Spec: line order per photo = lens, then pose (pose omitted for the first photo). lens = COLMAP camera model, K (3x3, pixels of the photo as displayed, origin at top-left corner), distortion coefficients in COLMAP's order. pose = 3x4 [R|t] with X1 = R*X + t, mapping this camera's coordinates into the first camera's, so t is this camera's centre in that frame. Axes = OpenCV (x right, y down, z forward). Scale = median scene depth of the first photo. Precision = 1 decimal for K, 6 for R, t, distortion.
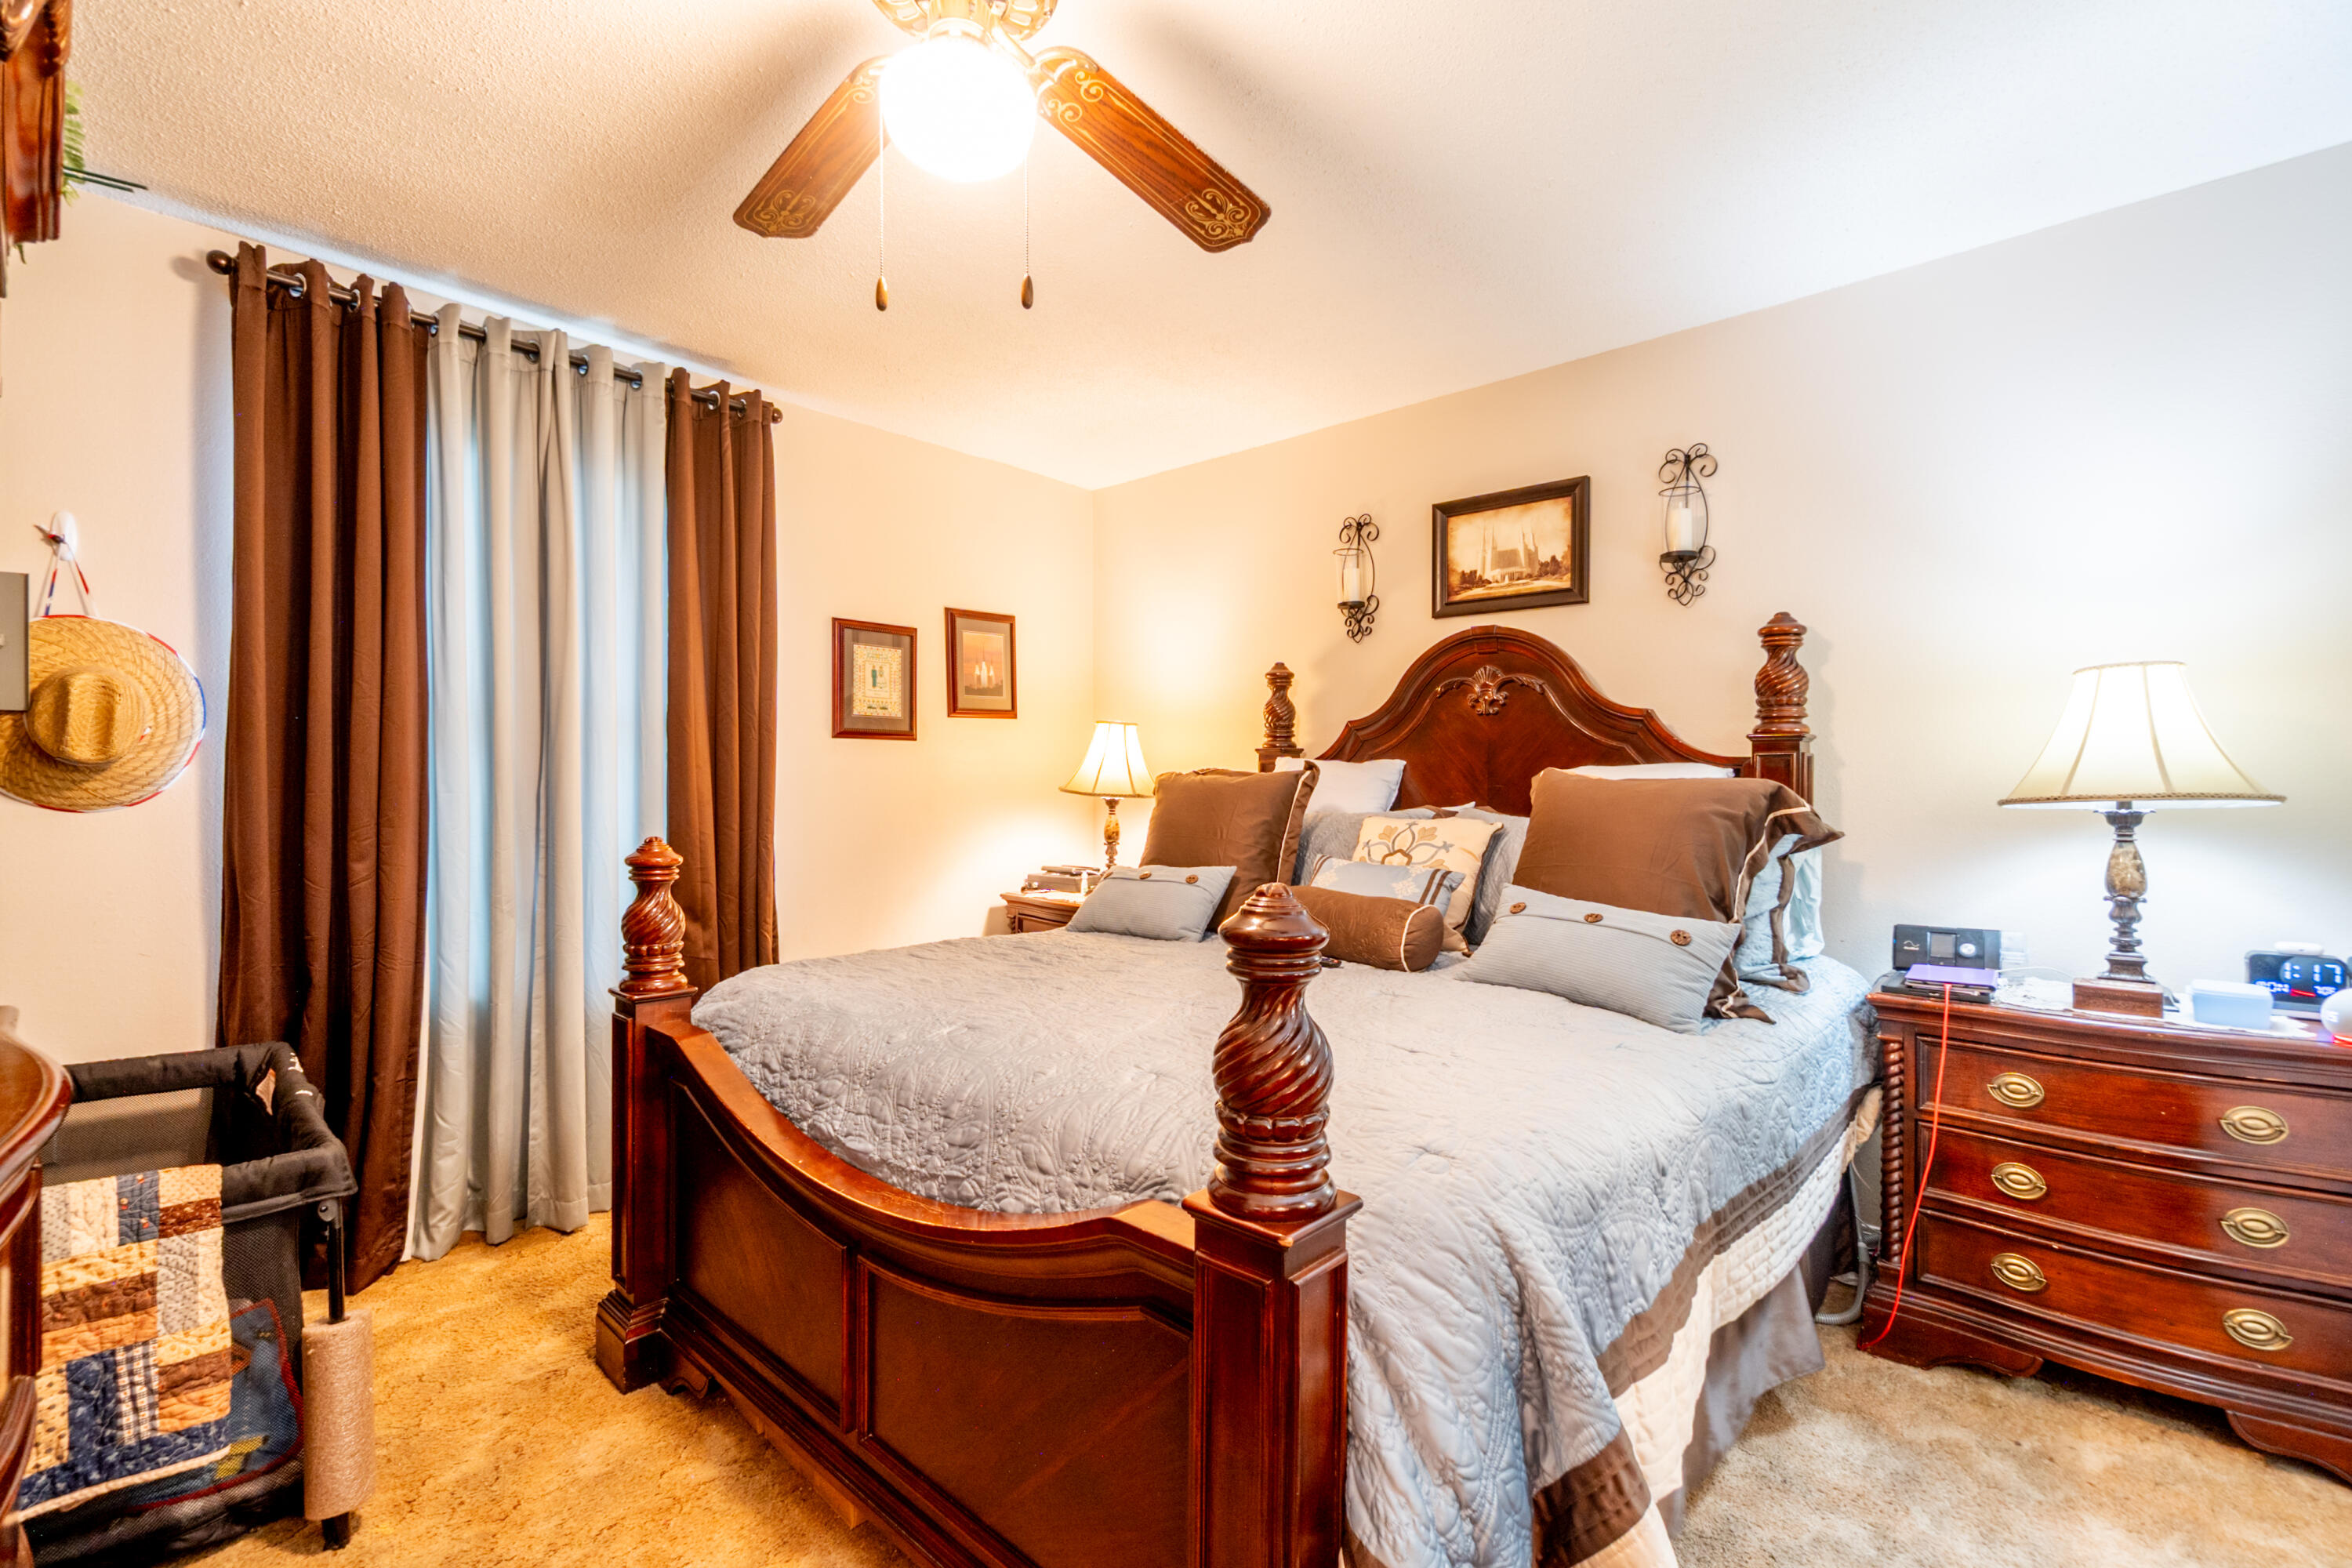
lens RADIAL K [[1015.6, 0, 1173.9], [0, 1015.6, 783.1], [0, 0, 1]] dist [-0.002962, 0.000784]
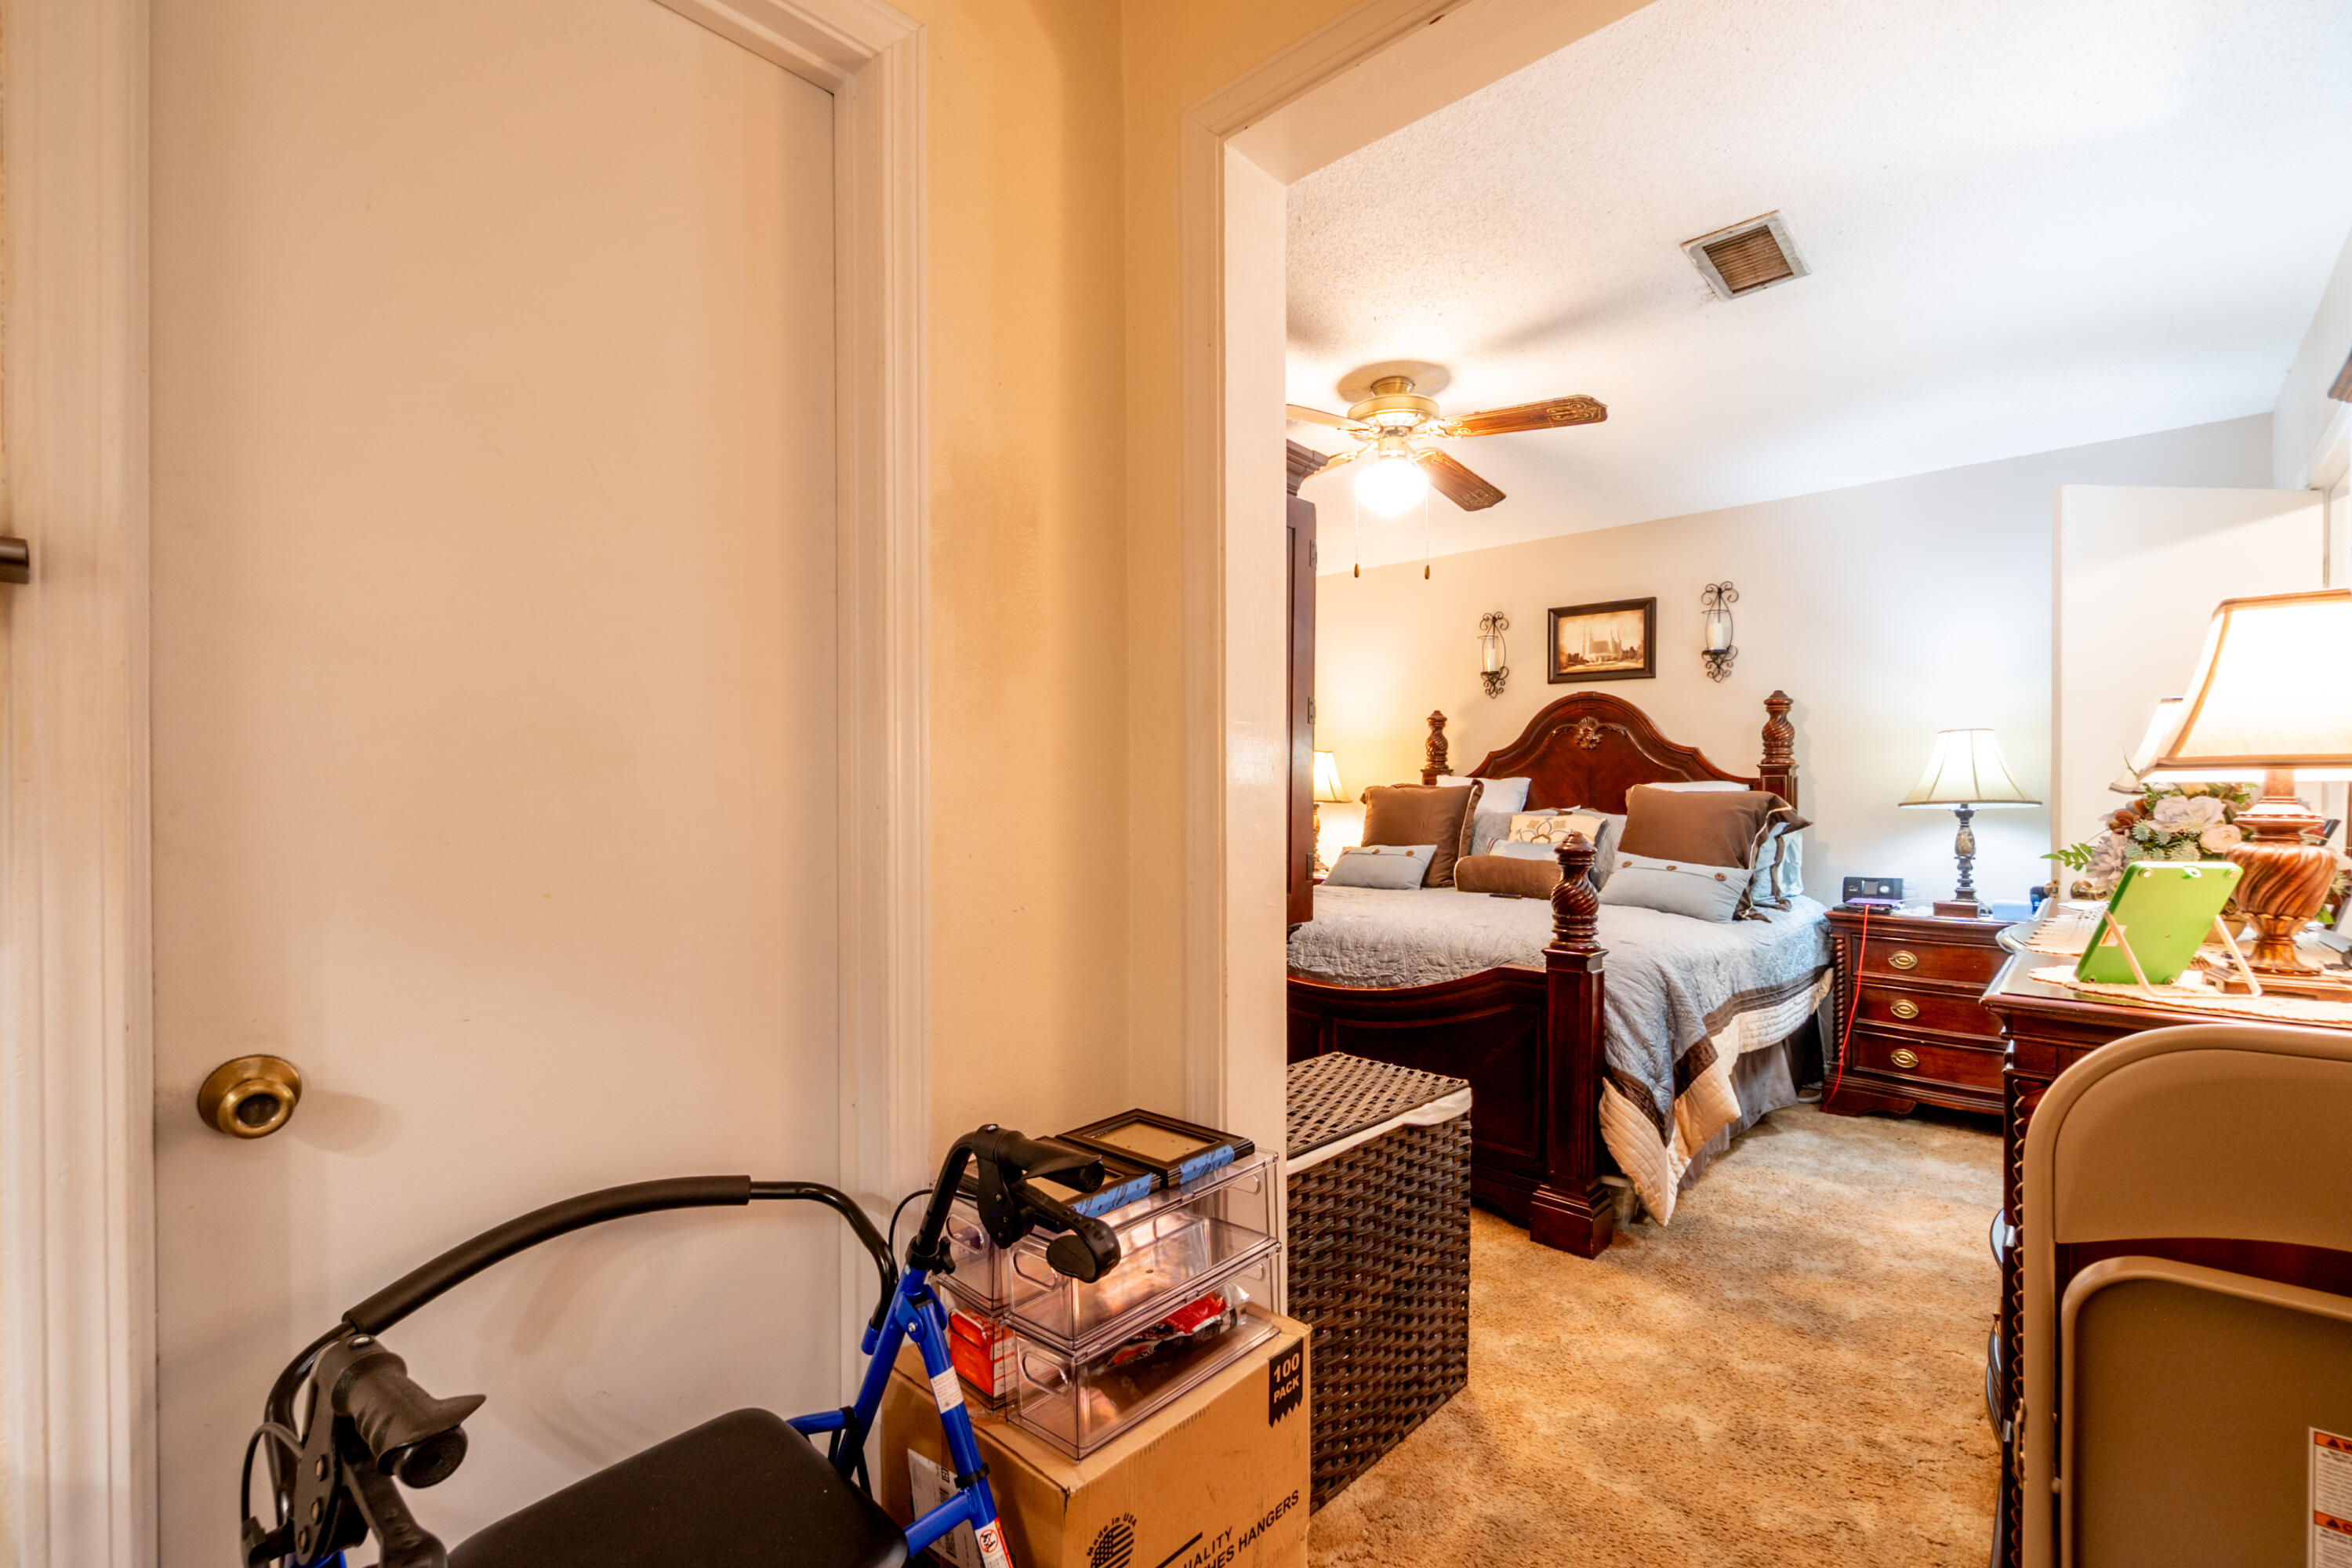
lens RADIAL K [[1015.6, 0, 1173.6], [0, 1015.6, 785.0], [0, 0, 1]] dist [-0.002962, 0.000784]
pose [[0.999923, 0.001840, -0.012250, -0.405353], [-0.001928, 0.999972, -0.007233, -0.000440], [0.012236, 0.007256, 0.999899, -0.736740]]
